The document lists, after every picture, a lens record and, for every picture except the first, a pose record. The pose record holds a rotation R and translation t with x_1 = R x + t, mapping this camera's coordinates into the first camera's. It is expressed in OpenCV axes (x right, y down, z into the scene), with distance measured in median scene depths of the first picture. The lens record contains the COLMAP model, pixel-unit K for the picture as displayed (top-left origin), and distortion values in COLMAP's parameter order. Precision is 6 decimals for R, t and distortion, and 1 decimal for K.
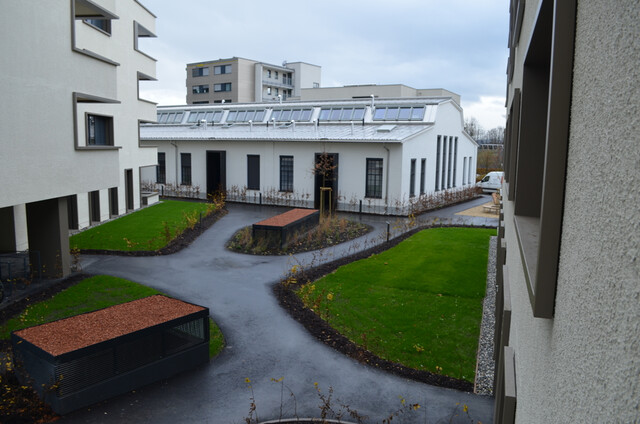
lens RADIAL K [[519.9, 0, 321.9], [0, 519.9, 212.5], [0, 0, 1]] dist [-0.067790, 0.006460]
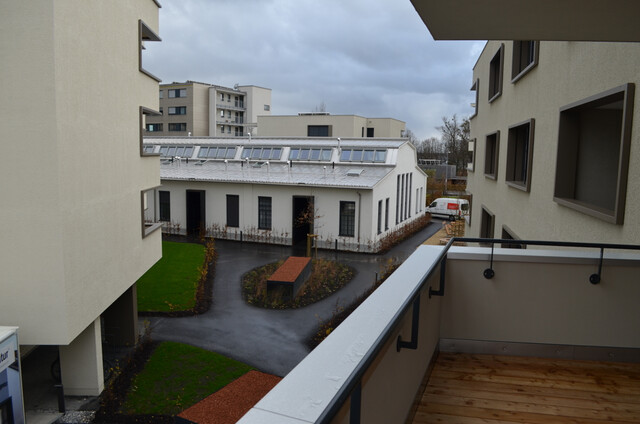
lens RADIAL K [[519.9, 0, 318.2], [0, 519.9, 213.3], [0, 0, 1]] dist [-0.067790, 0.006460]
pose [[0.992308, -0.016363, 0.122710, -0.088633], [0.016477, 0.999864, 0.000092, -0.070014], [-0.122695, 0.001931, 0.992443, -0.098855]]
